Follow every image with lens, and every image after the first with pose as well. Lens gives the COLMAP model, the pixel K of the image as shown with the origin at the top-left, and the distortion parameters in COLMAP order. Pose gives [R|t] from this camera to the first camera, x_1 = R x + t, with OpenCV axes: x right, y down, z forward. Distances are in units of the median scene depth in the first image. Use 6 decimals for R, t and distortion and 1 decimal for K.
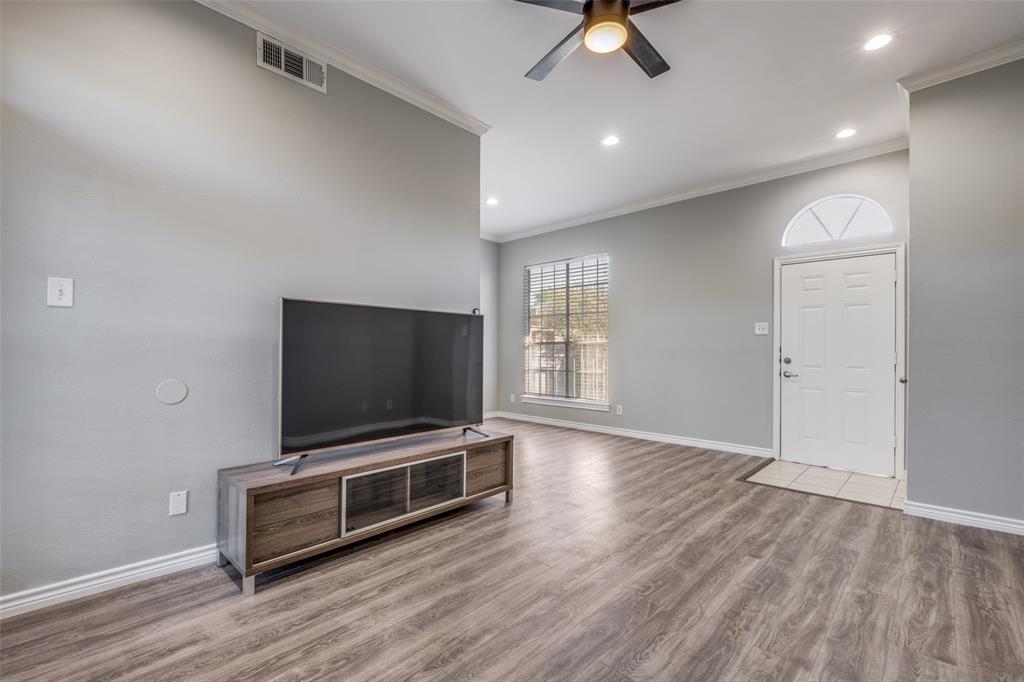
lens RADIAL K [[453.2, 0, 515.1], [0, 453.2, 350.0], [0, 0, 1]] dist [0.001085, -0.001034]
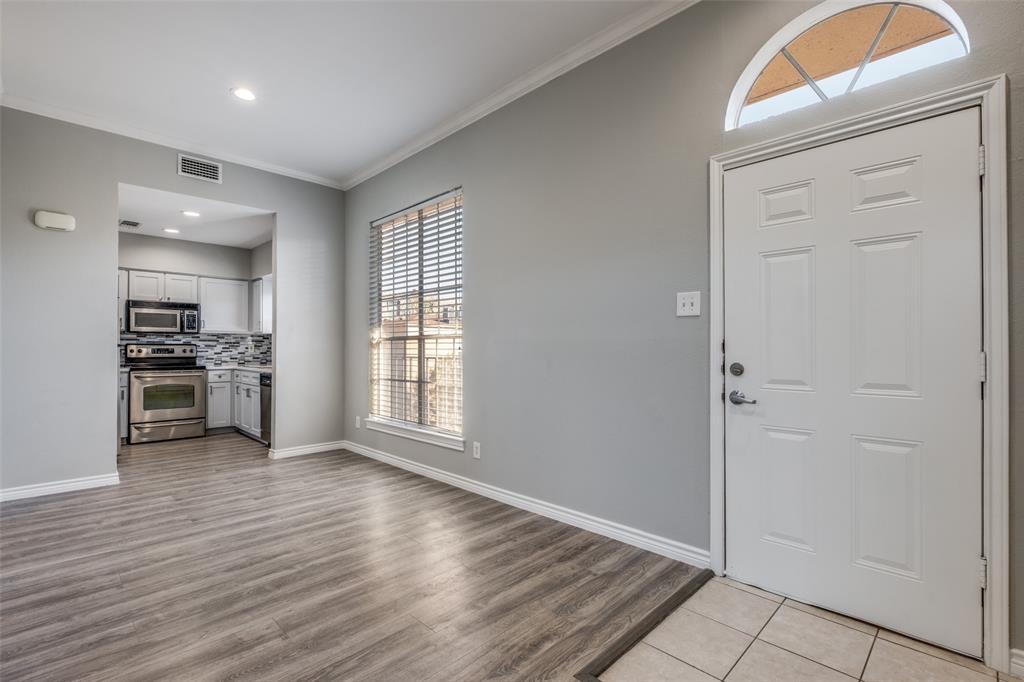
lens RADIAL K [[470.9, 0, 511.6], [0, 470.9, 346.2], [0, 0, 1]] dist [-0.002335, -0.000978]
pose [[0.999606, -0.004314, -0.027739, 0.647830], [0.004158, 0.999975, -0.005657, 0.001632], [0.027762, 0.005539, 0.999599, 0.857593]]
